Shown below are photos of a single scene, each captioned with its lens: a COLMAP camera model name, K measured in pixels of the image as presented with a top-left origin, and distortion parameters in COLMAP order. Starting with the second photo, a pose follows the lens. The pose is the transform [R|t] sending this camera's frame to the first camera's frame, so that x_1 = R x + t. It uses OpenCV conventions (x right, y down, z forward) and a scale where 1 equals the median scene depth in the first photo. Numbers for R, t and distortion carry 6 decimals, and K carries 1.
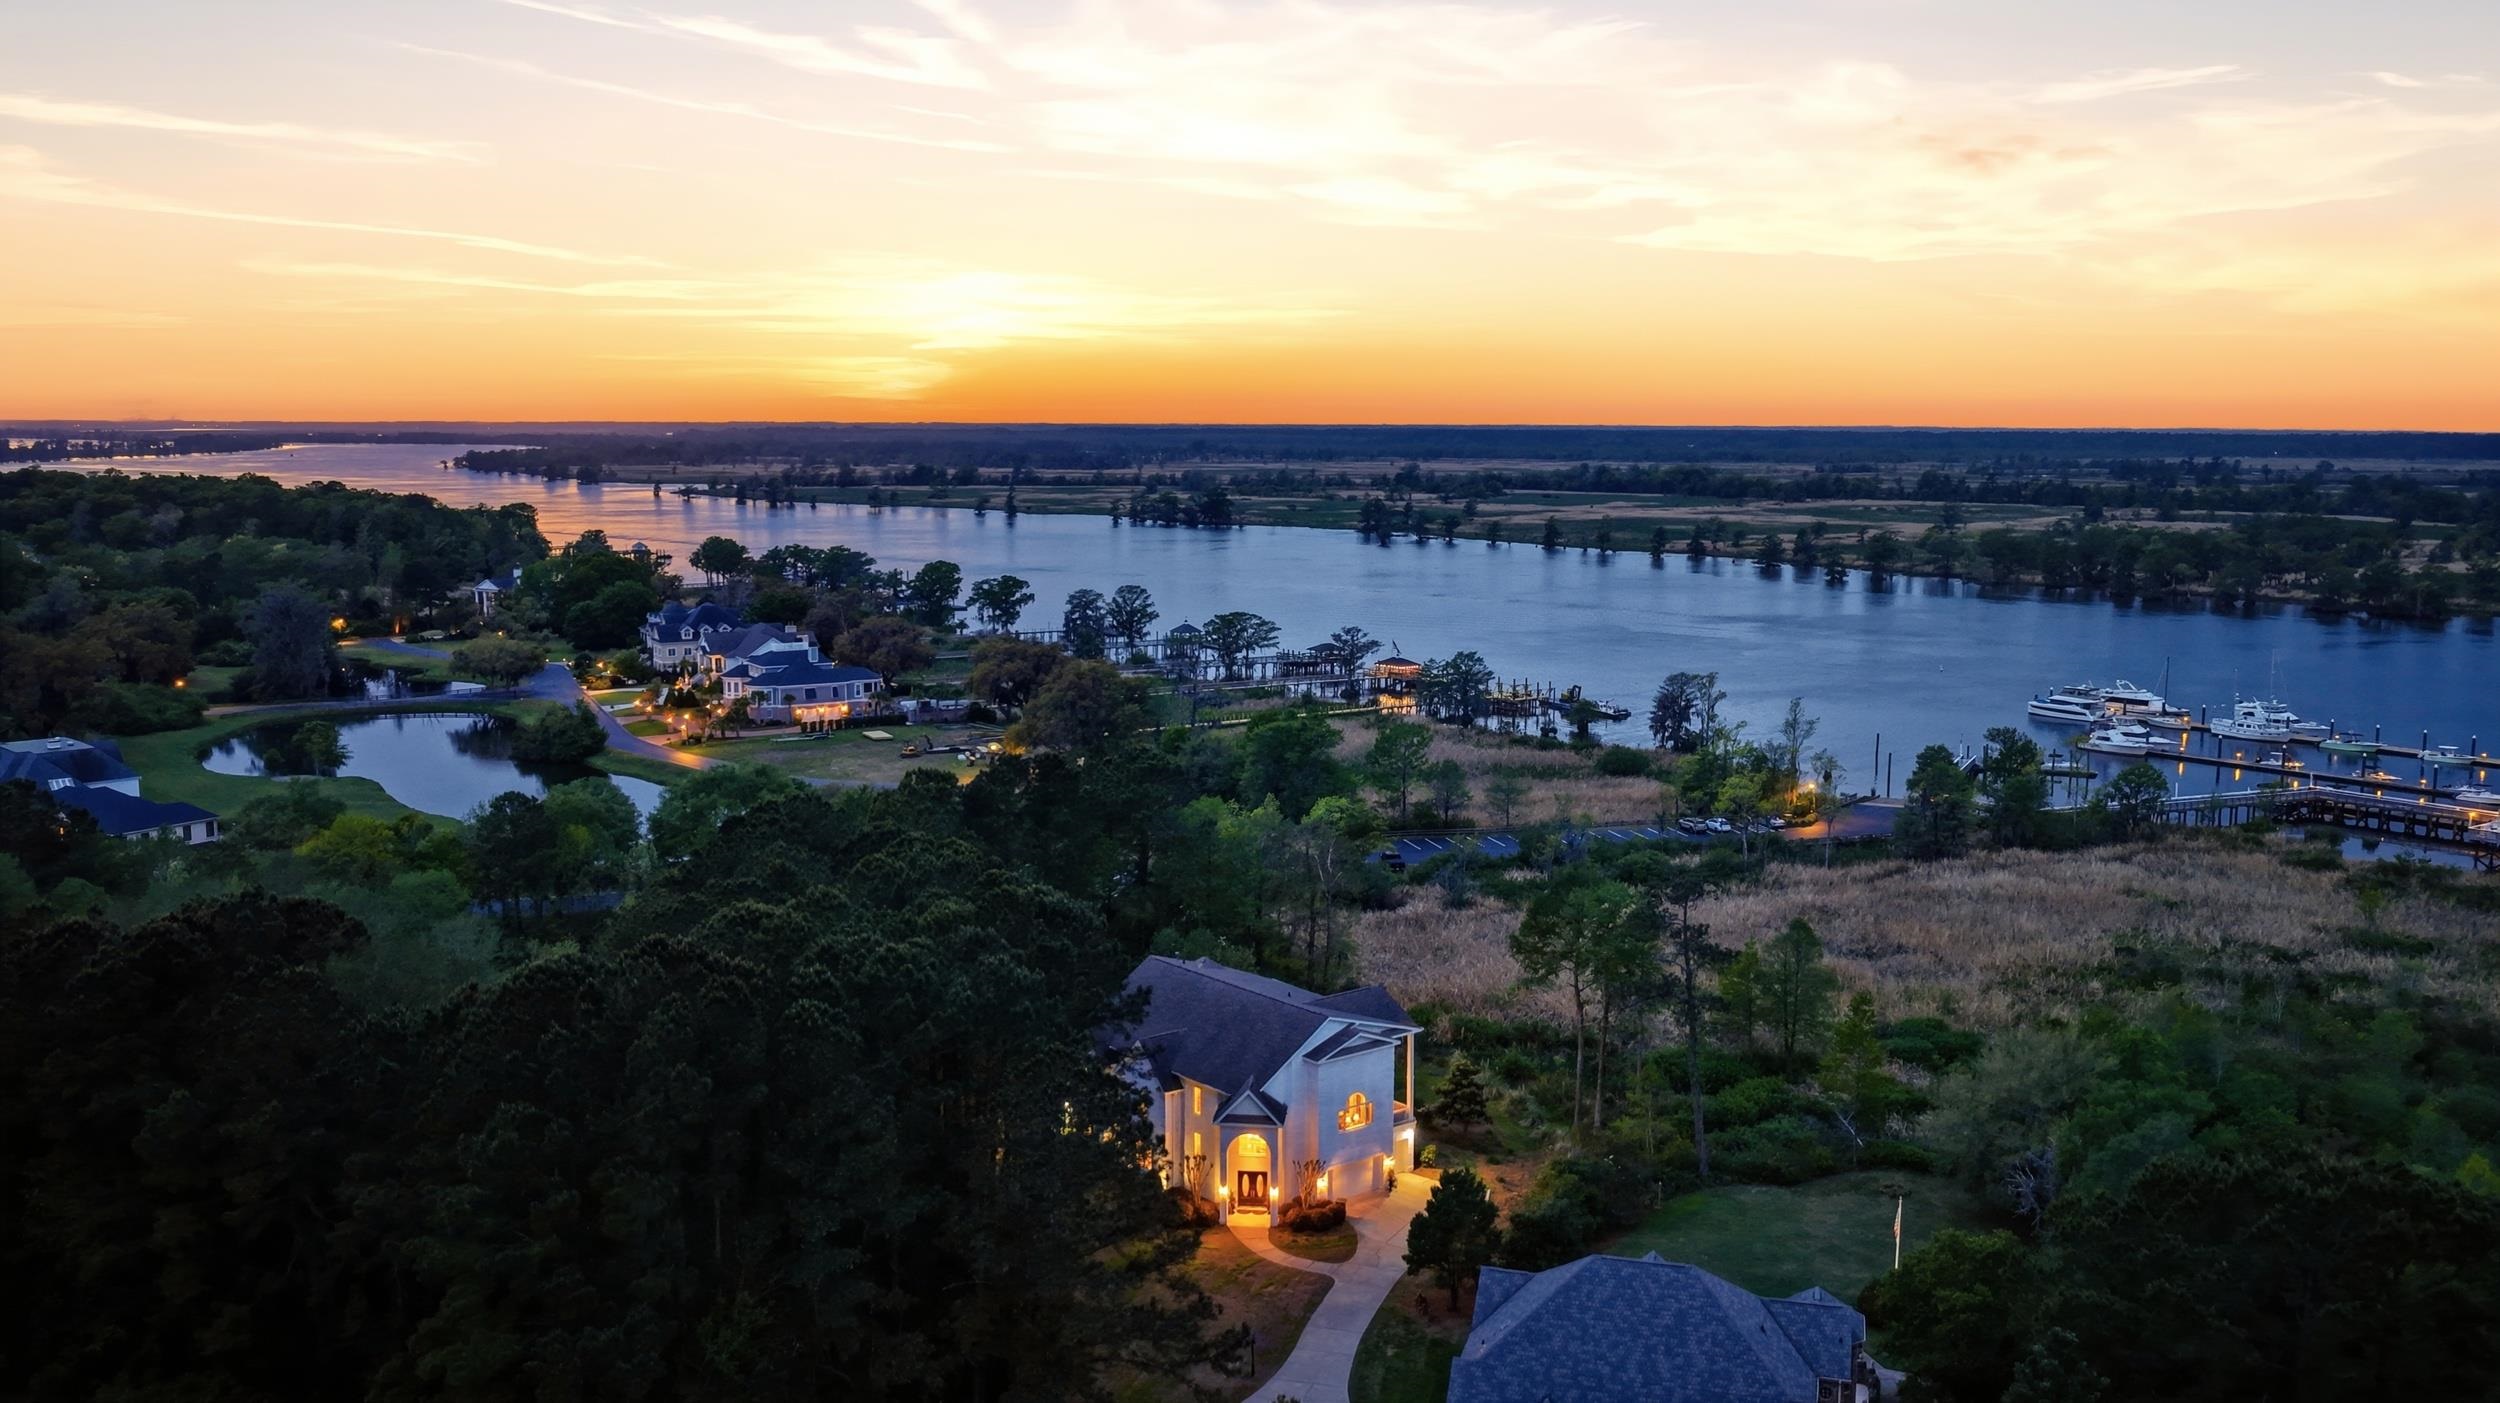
lens RADIAL K [[2072.3, 0, 1250.0], [0, 2072.3, 701.5], [0, 0, 1]] dist [-0.000440, 0.004685]
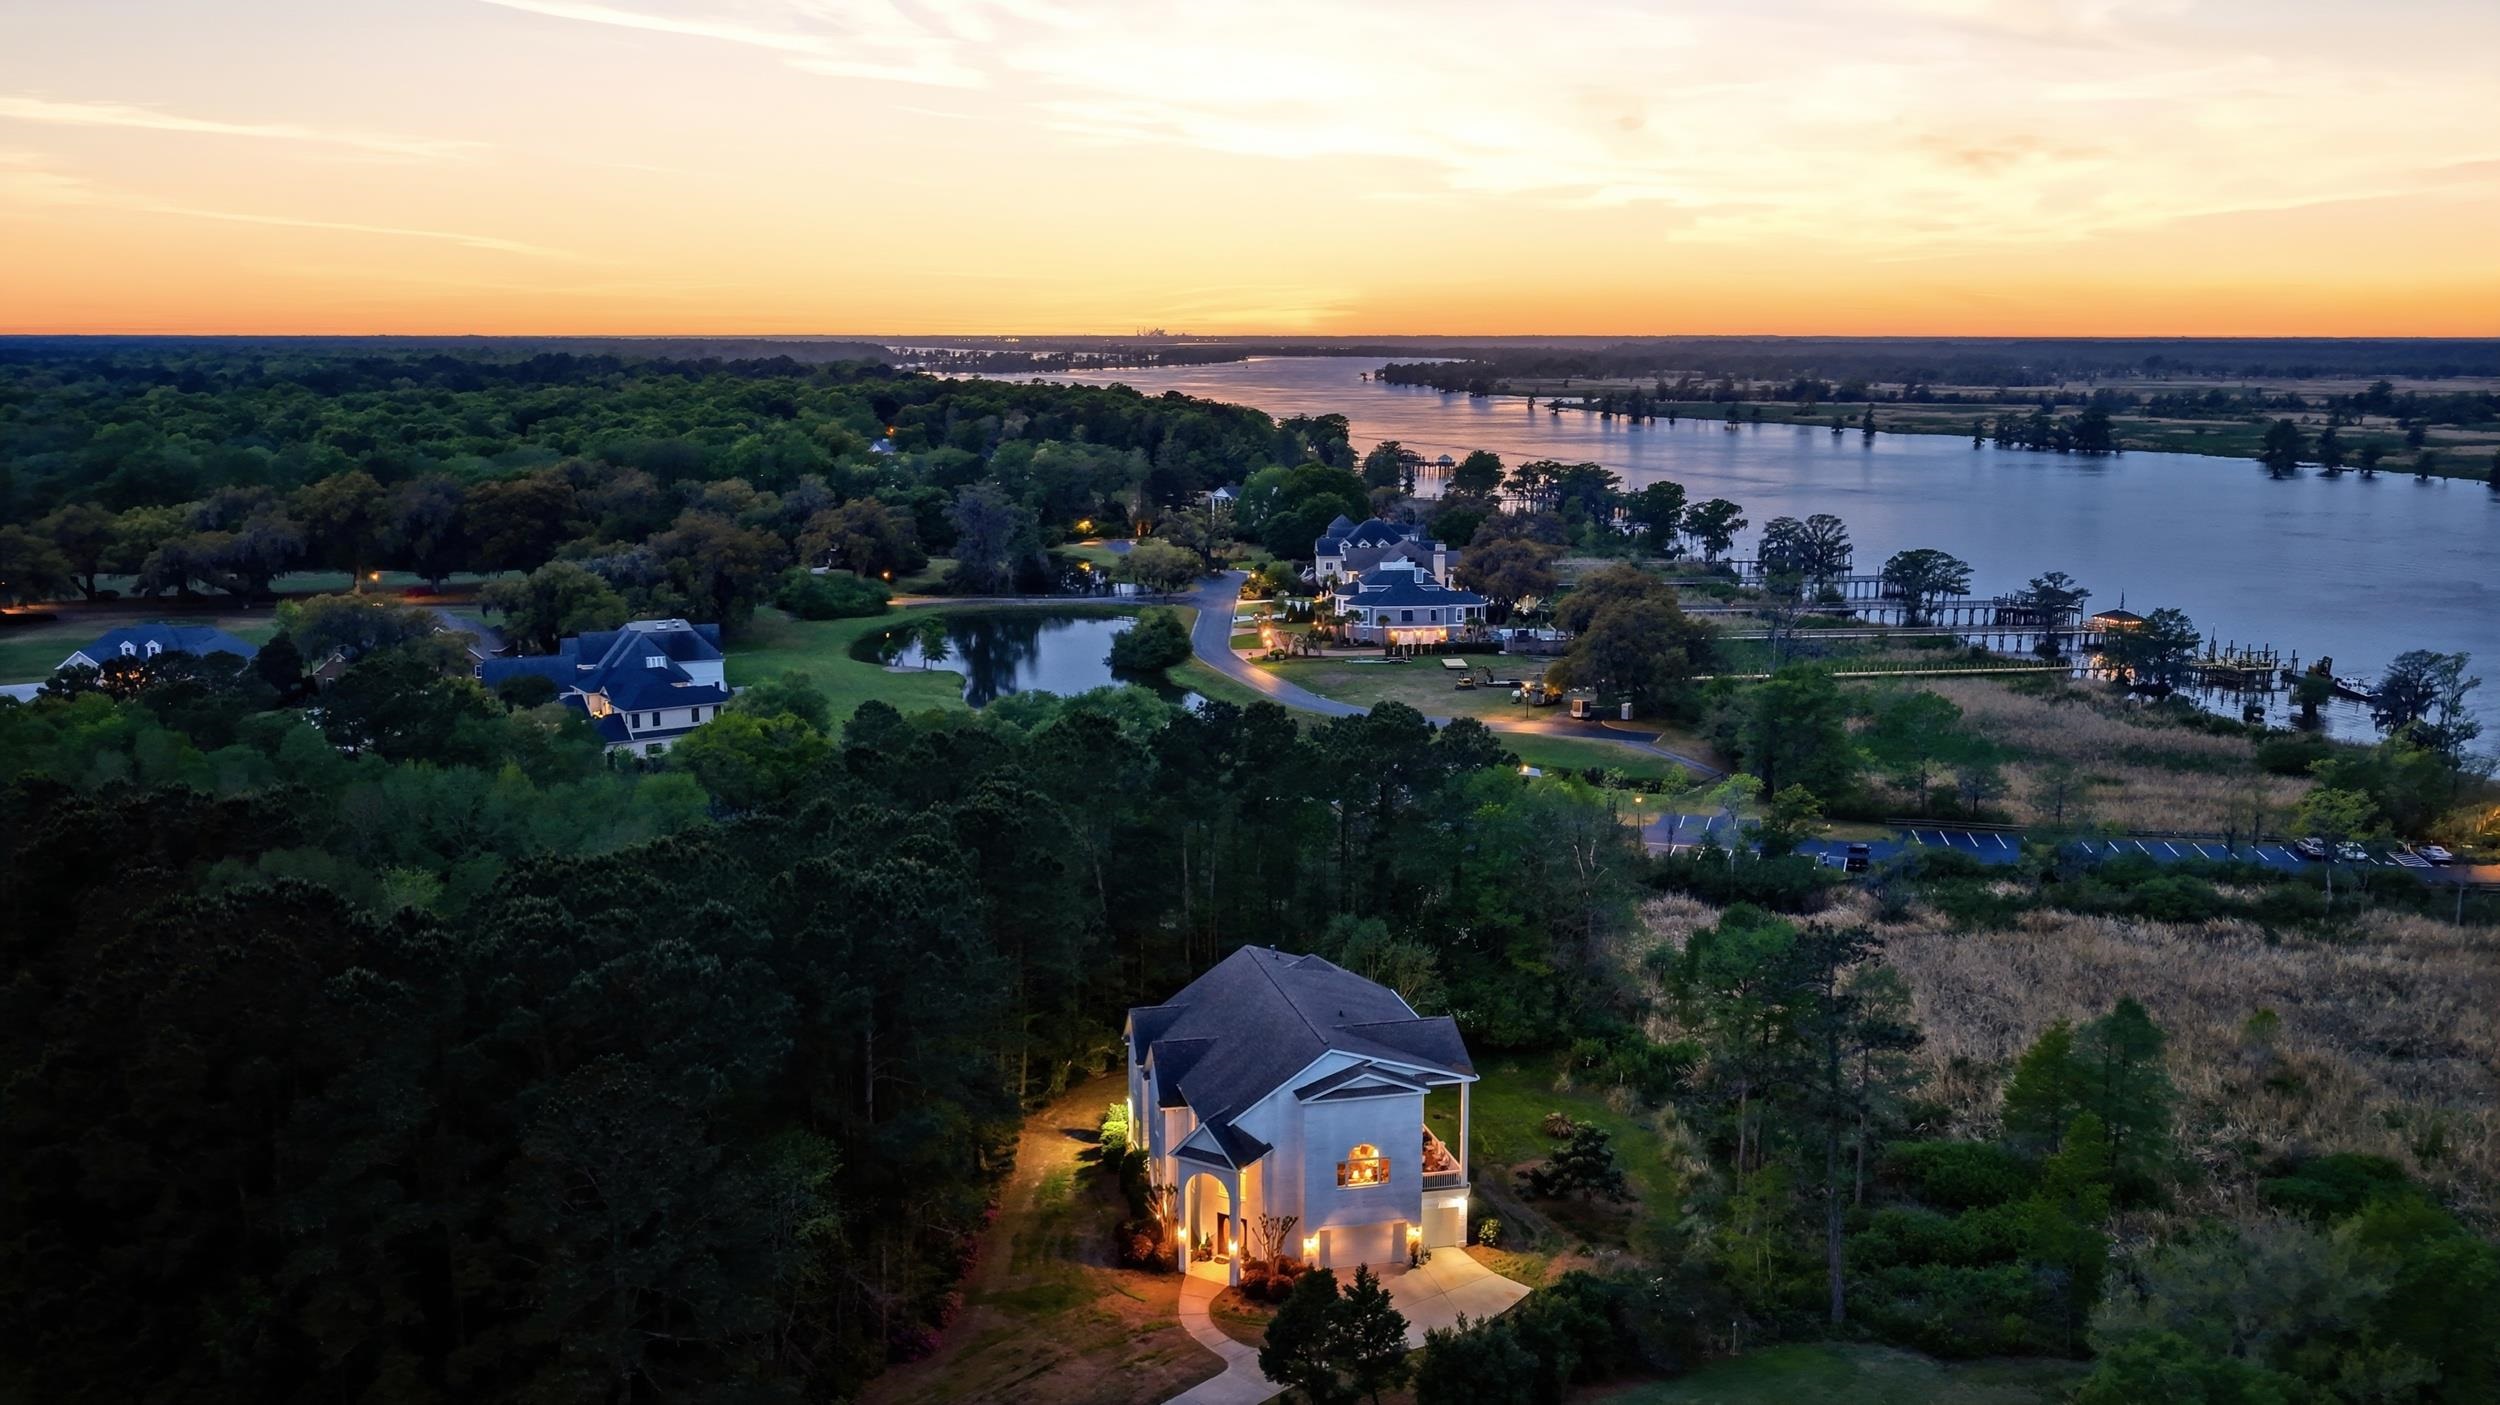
lens RADIAL K [[2072.3, 0, 1250.0], [0, 2072.3, 702.5], [0, 0, 1]] dist [-0.000440, 0.004685]
pose [[0.903125, 0.072846, -0.423153, 0.100528], [-0.055437, 0.997037, 0.053323, -0.008141], [0.425783, -0.024700, 0.904488, 0.069004]]
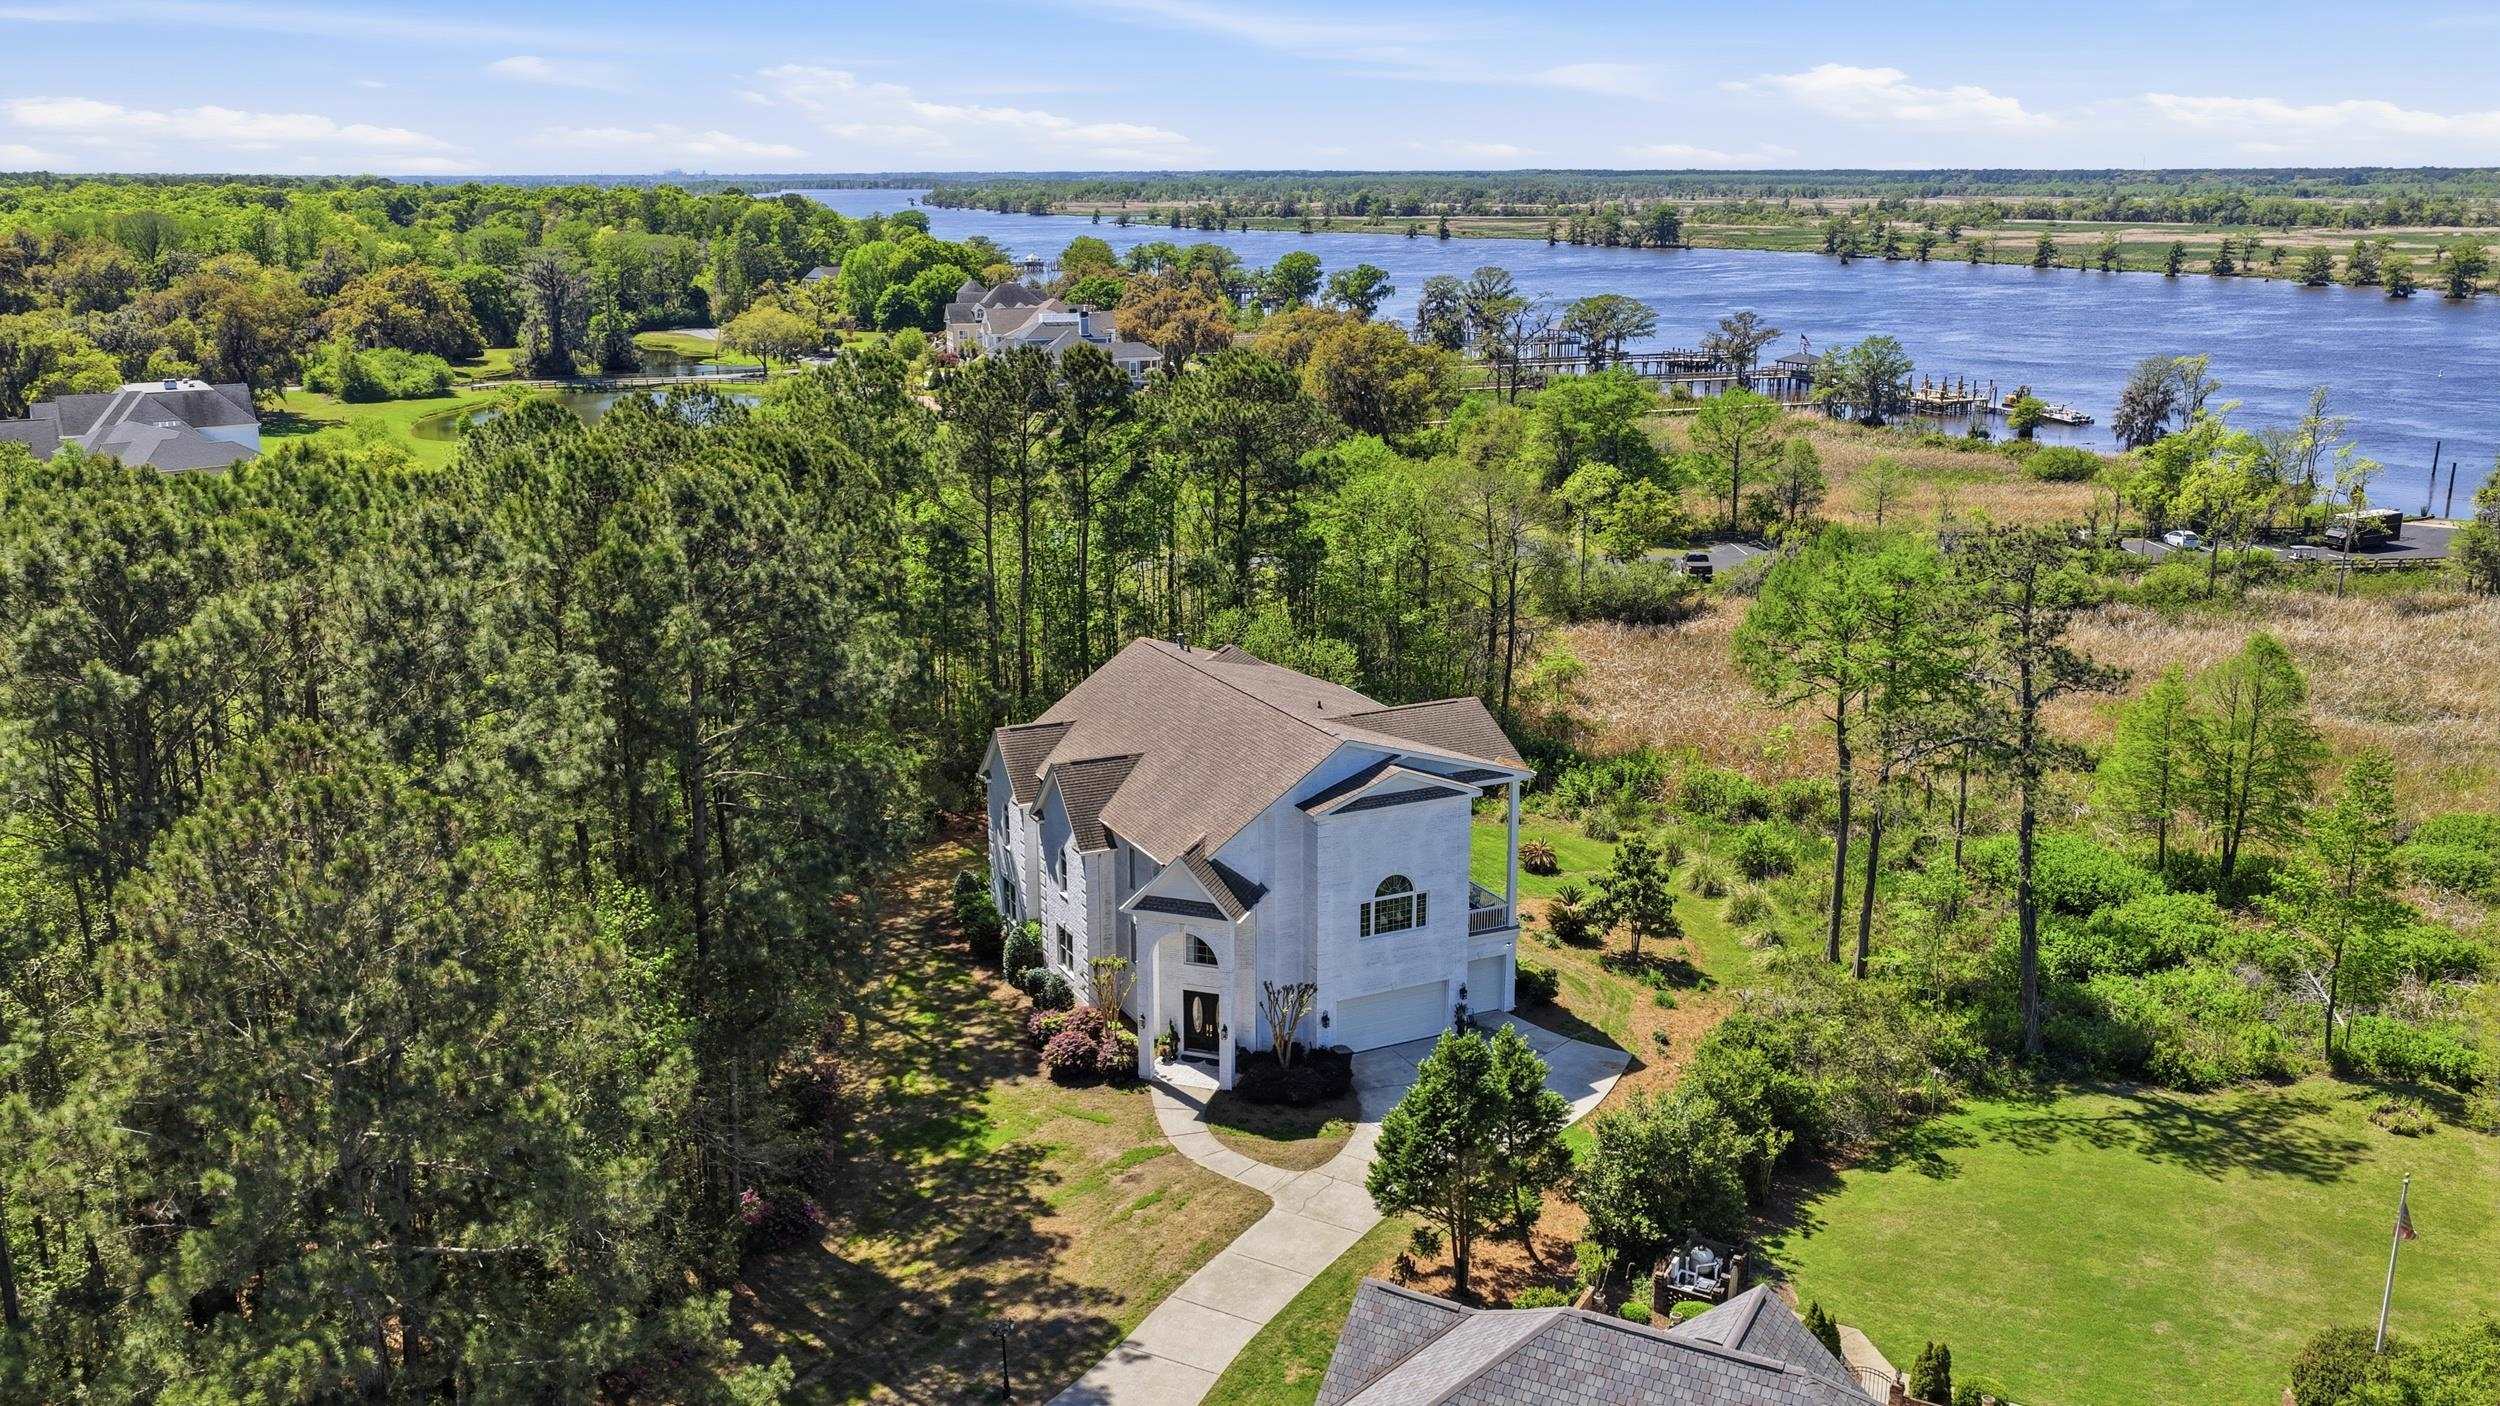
lens RADIAL K [[2072.3, 0, 1250.0], [0, 2072.3, 703.0], [0, 0, 1]] dist [-0.000440, 0.004685]
pose [[0.974603, 0.049878, -0.218317, 0.039628], [-0.024122, 0.992591, 0.119088, 0.021388], [0.222639, -0.110797, 0.968585, 0.126631]]
